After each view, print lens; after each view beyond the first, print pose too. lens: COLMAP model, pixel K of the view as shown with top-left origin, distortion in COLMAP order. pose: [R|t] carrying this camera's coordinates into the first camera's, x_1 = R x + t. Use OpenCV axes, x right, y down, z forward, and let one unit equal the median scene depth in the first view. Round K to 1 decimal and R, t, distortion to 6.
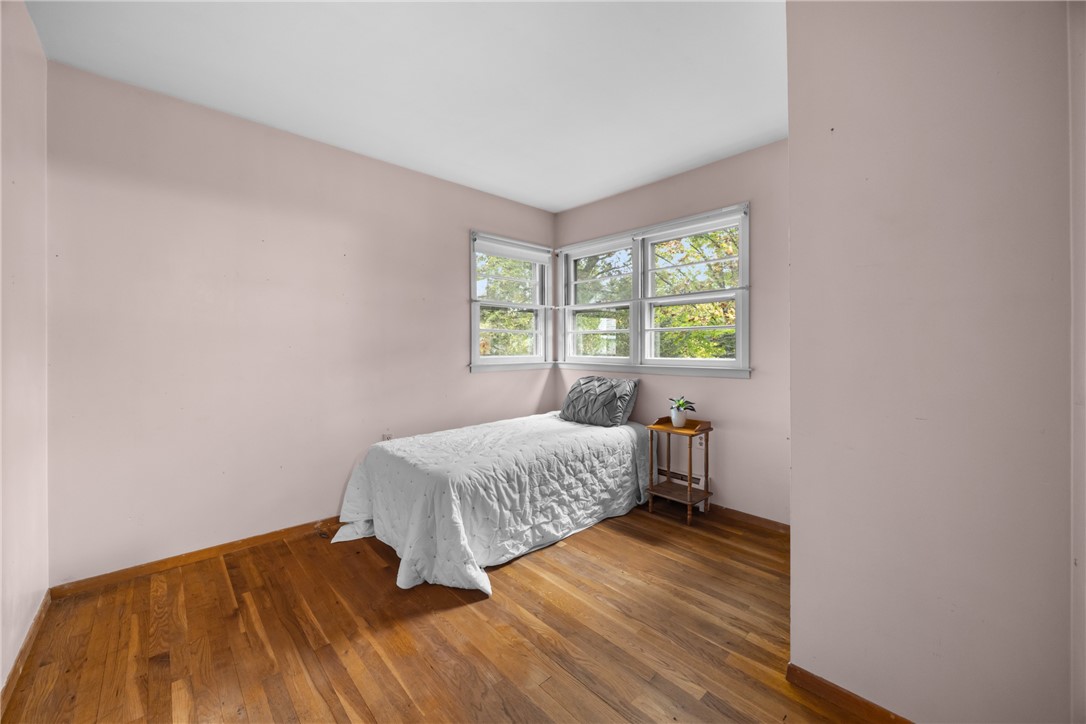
lens RADIAL K [[418.7, 0, 546.5], [0, 418.7, 348.7], [0, 0, 1]] dist [-0.002805, 0.000104]
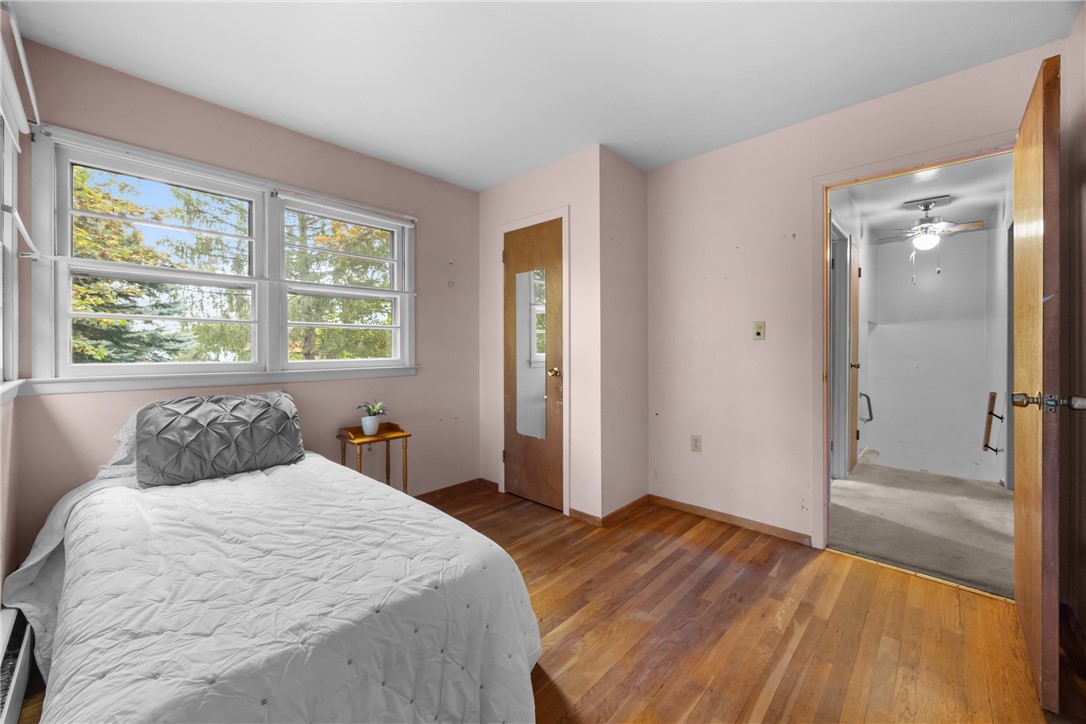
lens RADIAL K [[418.7, 0, 546.5], [0, 418.7, 348.7], [0, 0, 1]] dist [-0.002805, 0.000104]
pose [[-0.074844, -0.002164, 0.997193, -0.962644], [0.002702, 0.999994, 0.002373, 0.000085], [-0.997192, 0.002872, -0.074837, 1.072684]]
